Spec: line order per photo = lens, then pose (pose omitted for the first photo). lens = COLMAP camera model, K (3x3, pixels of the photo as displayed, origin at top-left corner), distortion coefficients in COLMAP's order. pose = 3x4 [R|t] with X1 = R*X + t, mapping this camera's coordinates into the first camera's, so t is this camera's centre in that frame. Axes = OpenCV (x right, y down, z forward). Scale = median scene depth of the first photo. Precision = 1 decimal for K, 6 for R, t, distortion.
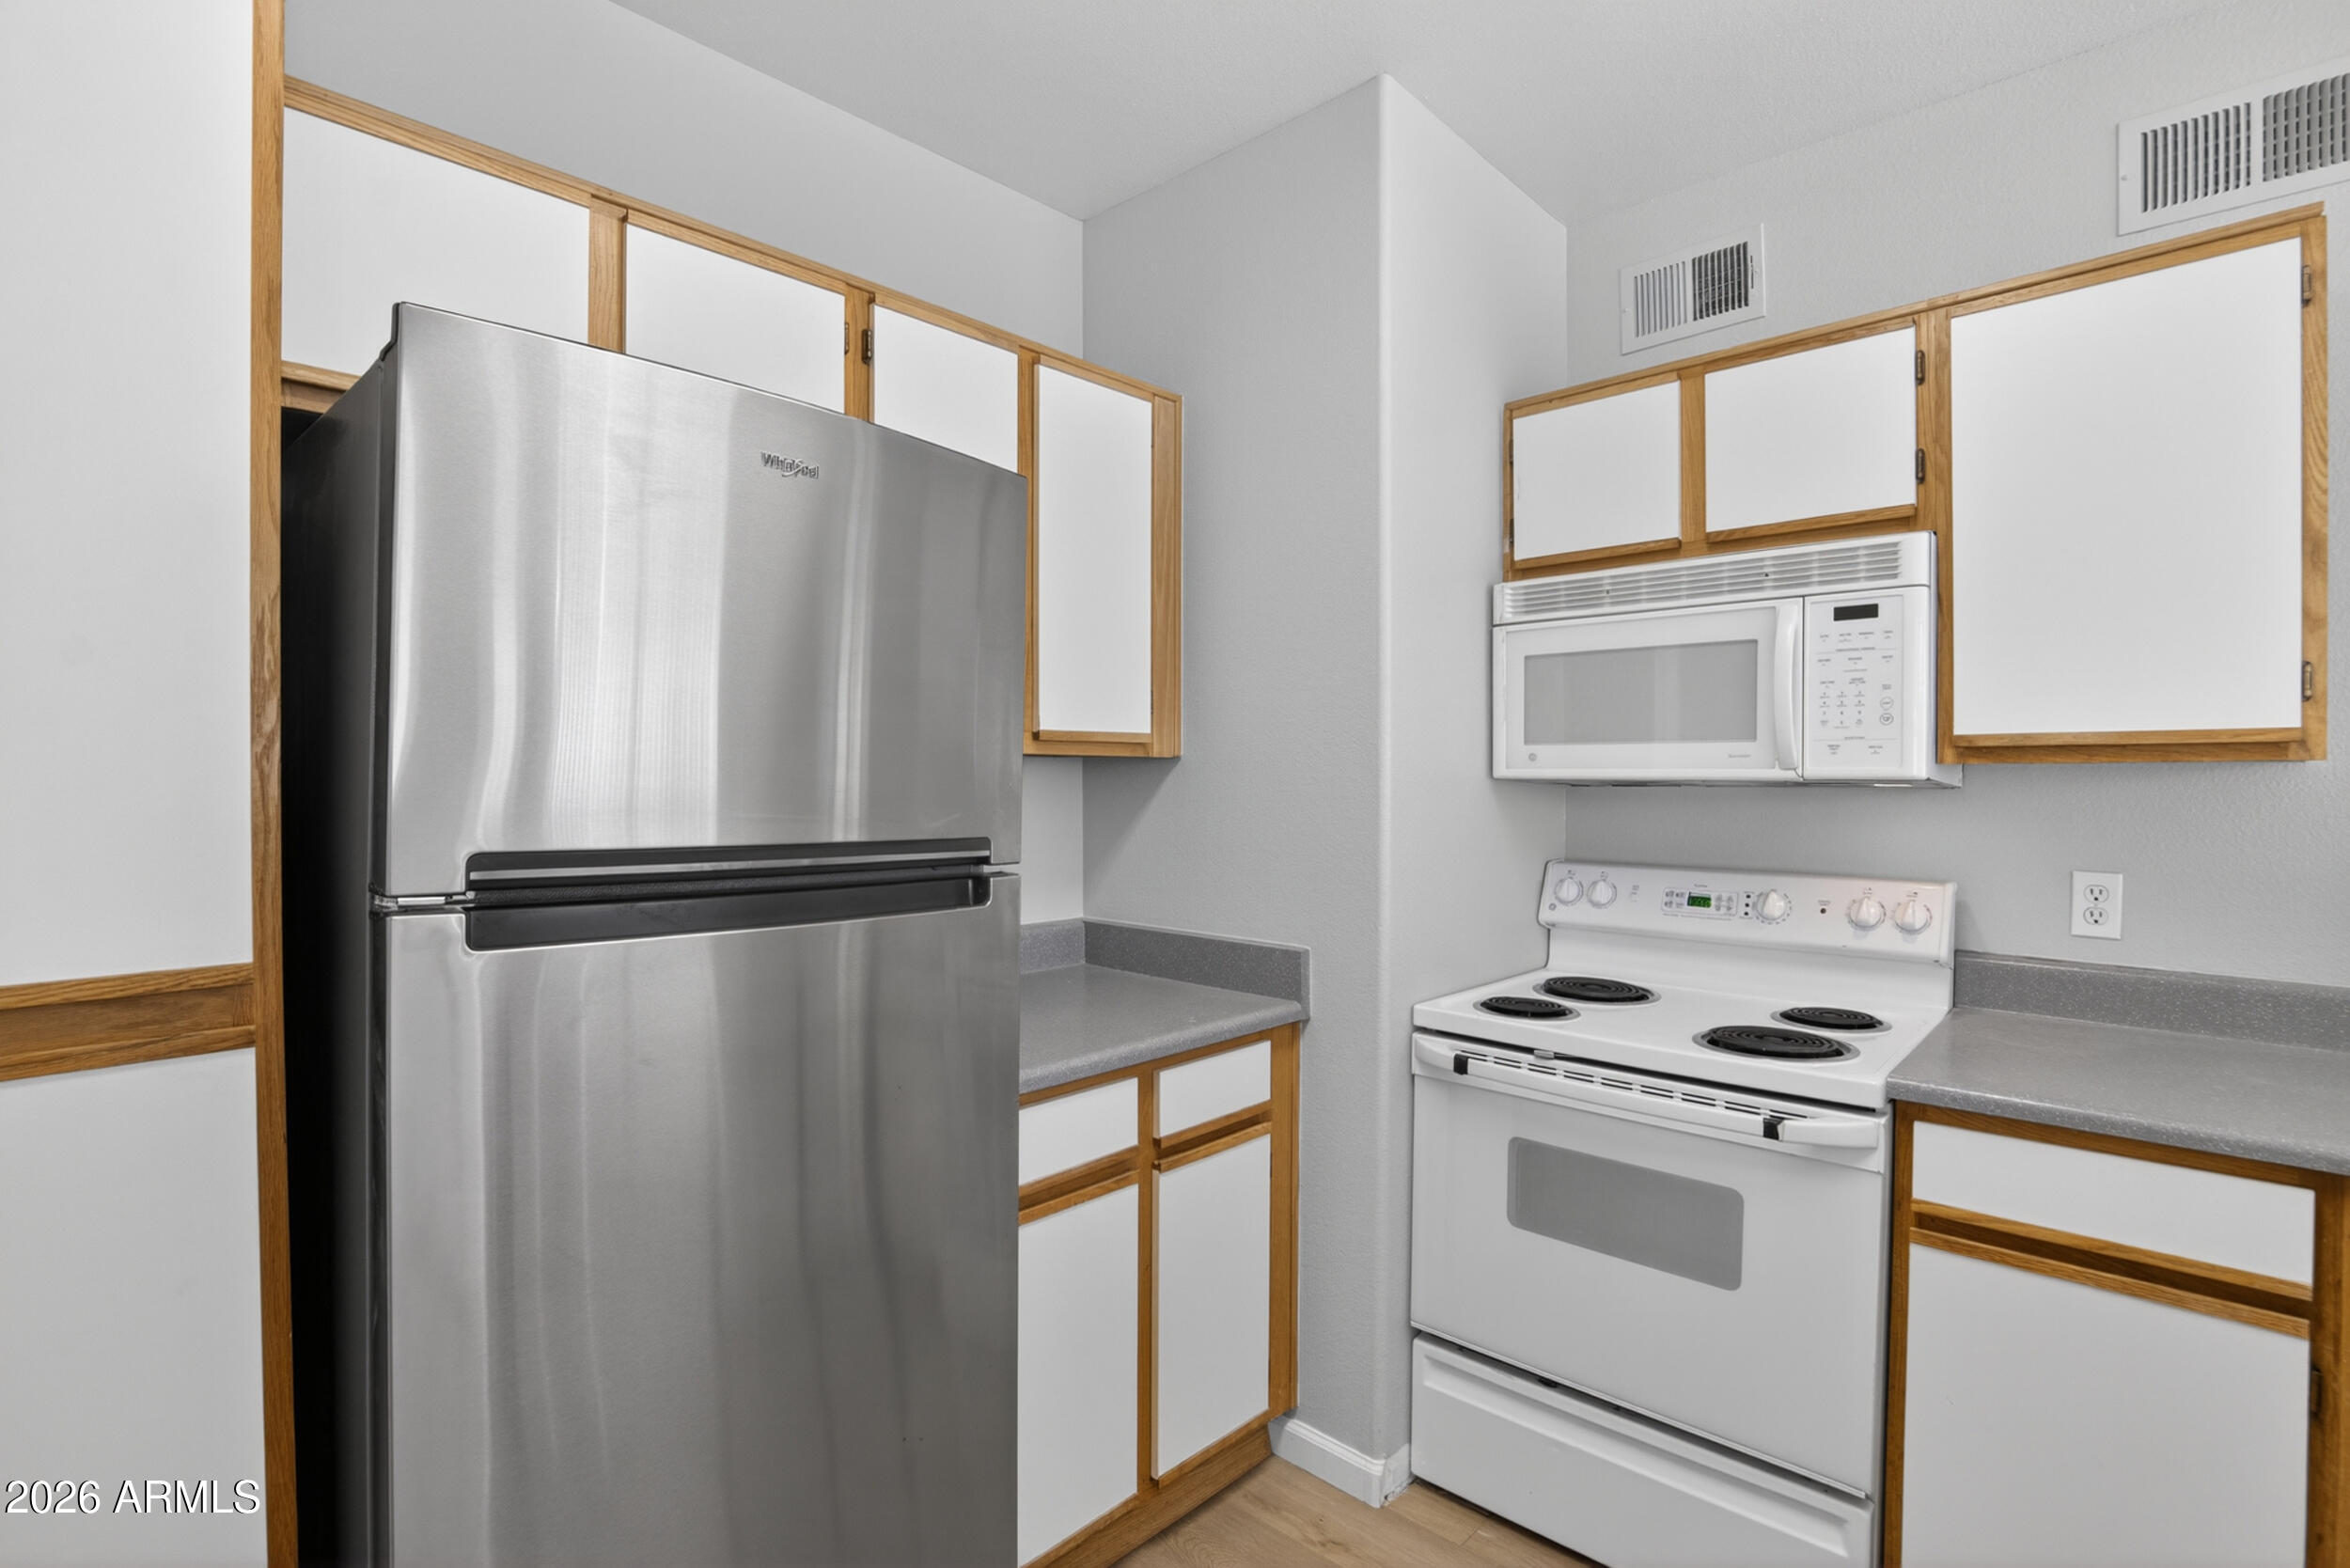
lens RADIAL K [[1099.5, 0, 1174.6], [0, 1099.5, 790.1], [0, 0, 1]] dist [-0.036873, 0.008072]
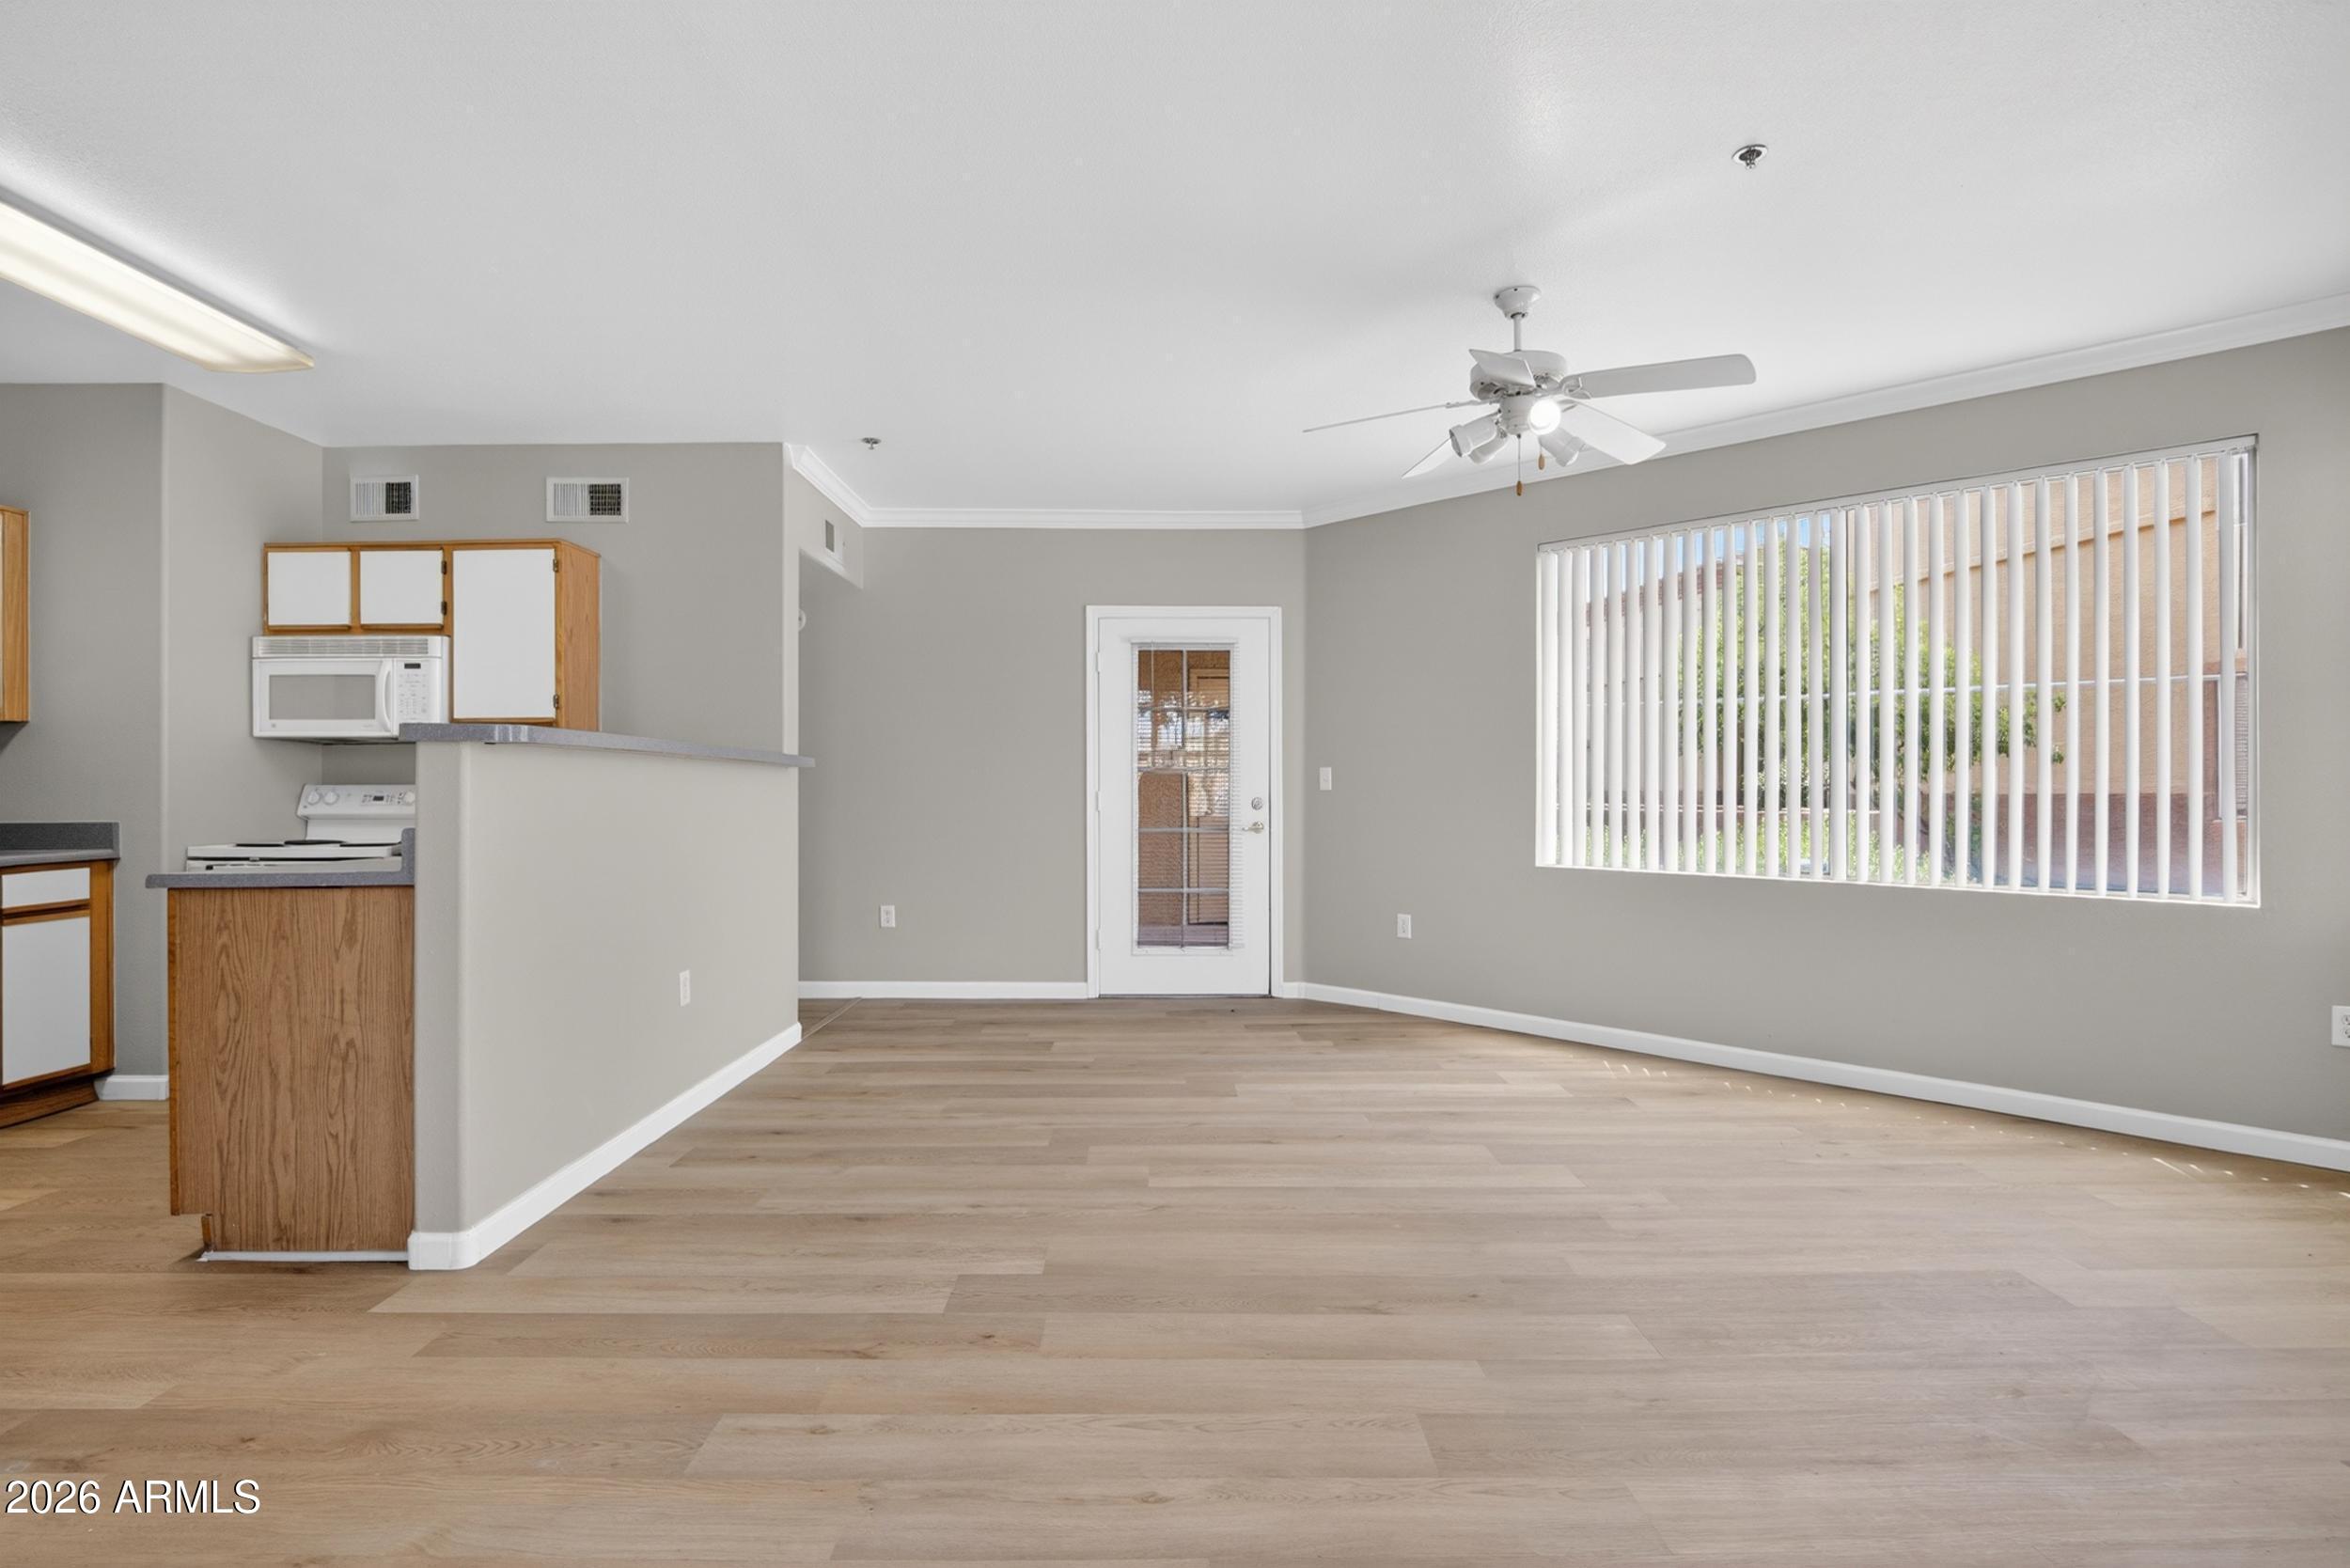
lens RADIAL K [[1099.5, 0, 1174.6], [0, 1099.5, 790.1], [0, 0, 1]] dist [-0.036873, 0.008072]
pose [[0.716022, -0.005134, 0.698059, 0.155798], [0.014383, 0.999869, -0.007398, 0.144872], [-0.697930, 0.015337, 0.716002, -1.792878]]
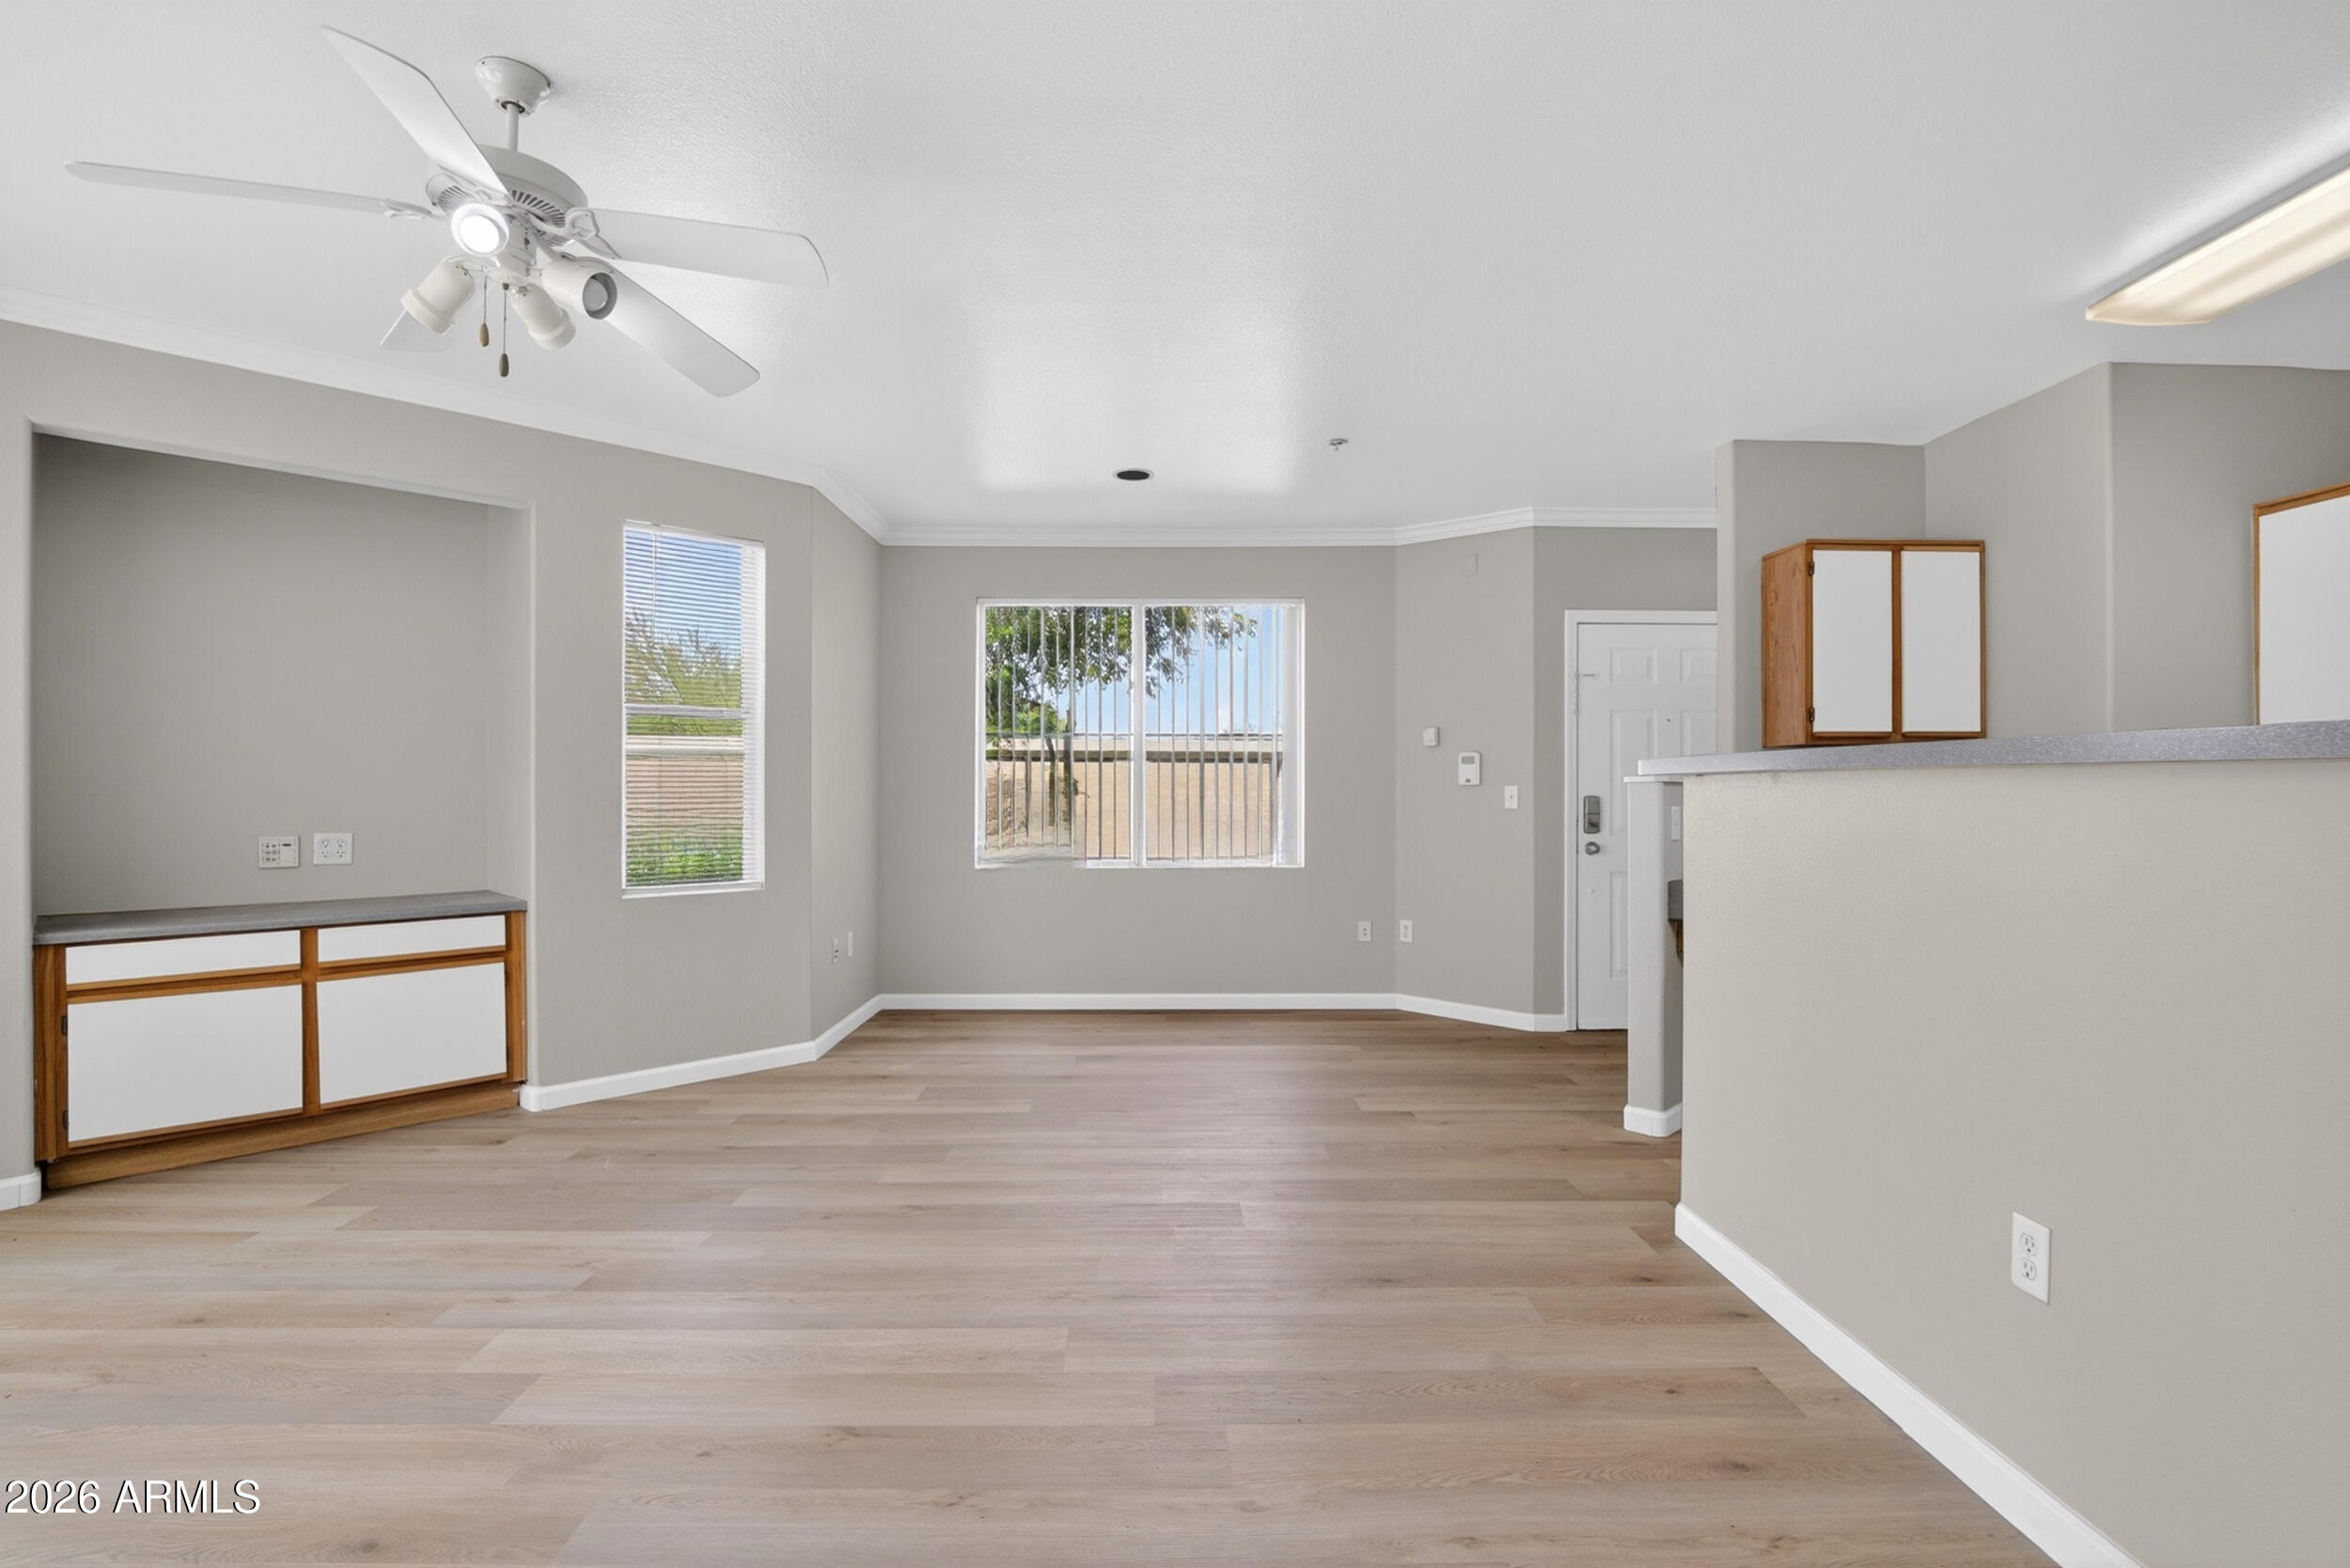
lens RADIAL K [[1099.5, 0, 1174.6], [0, 1099.5, 790.1], [0, 0, 1]] dist [-0.036873, 0.008072]
pose [[-0.714039, -0.009348, -0.700044, 2.038237], [-0.018491, 0.999814, 0.005510, 0.089177], [0.699862, 0.016878, -0.714079, 0.356435]]
